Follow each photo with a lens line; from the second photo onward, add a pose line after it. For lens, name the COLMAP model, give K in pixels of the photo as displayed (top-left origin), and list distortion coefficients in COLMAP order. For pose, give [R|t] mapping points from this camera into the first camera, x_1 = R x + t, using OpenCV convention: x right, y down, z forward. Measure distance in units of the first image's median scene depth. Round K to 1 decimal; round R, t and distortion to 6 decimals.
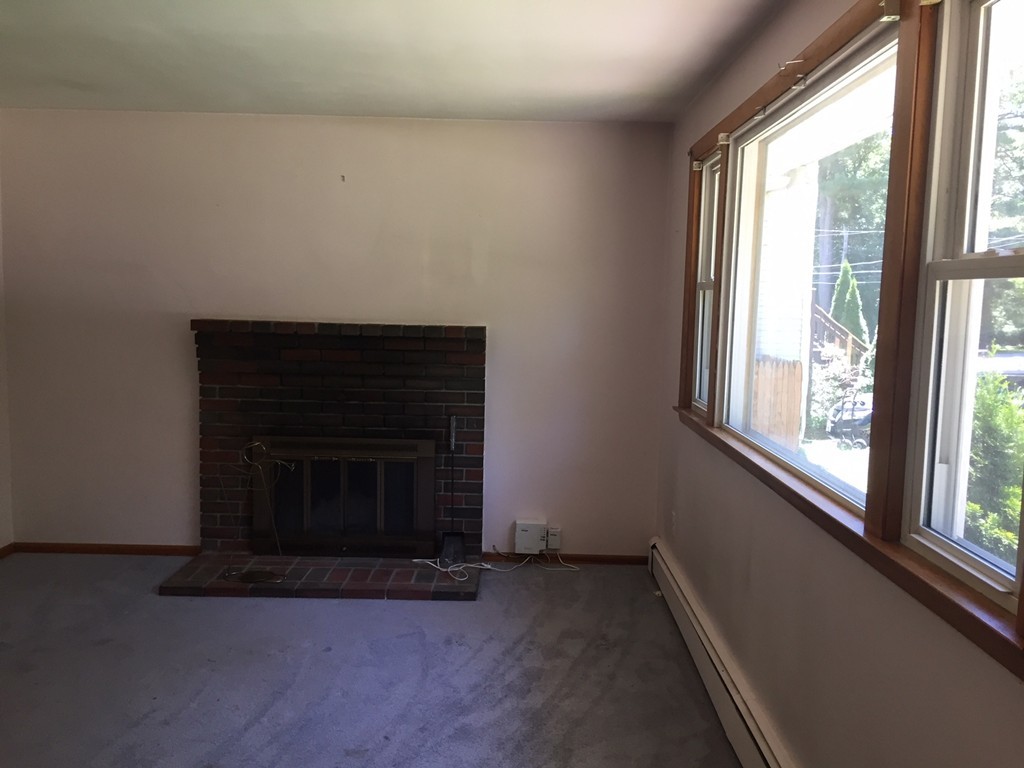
lens RADIAL K [[872.9, 0, 512.0], [0, 872.9, 384.0], [0, 0, 1]] dist [0.055708, -0.004353]
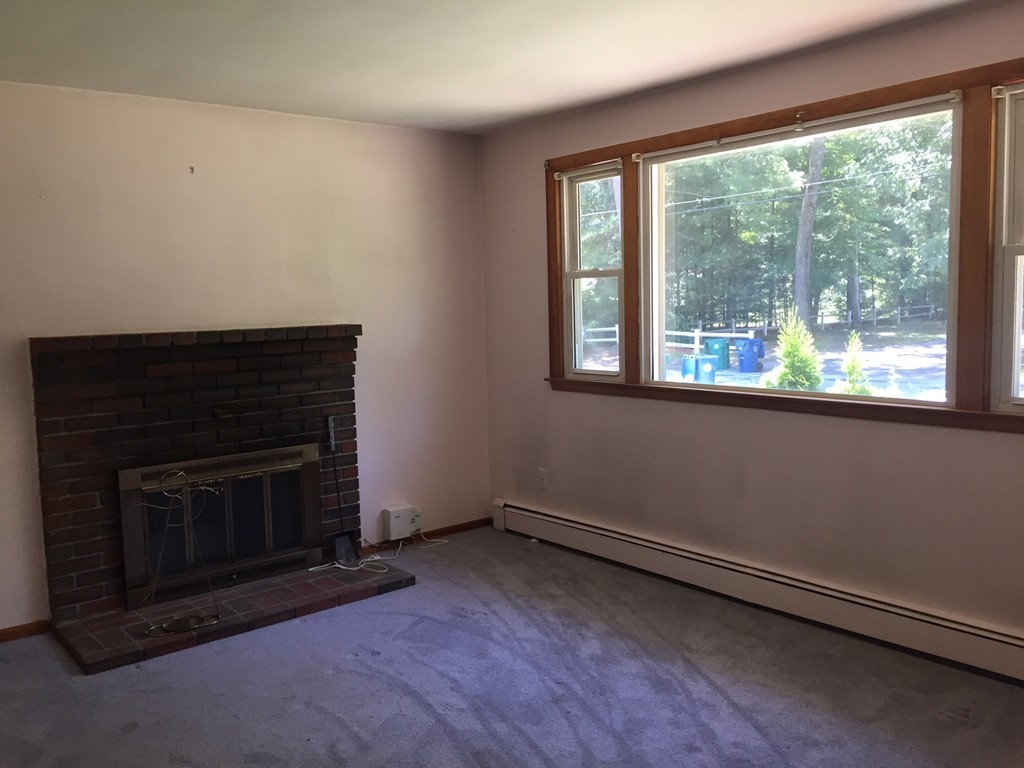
lens RADIAL K [[872.9, 0, 512.0], [0, 872.9, 384.0], [0, 0, 1]] dist [0.055708, -0.004353]
pose [[0.771334, -0.108765, 0.627067, -0.535188], [0.109232, 0.993293, 0.037925, -0.015023], [-0.626986, 0.039243, 0.778041, 0.098849]]
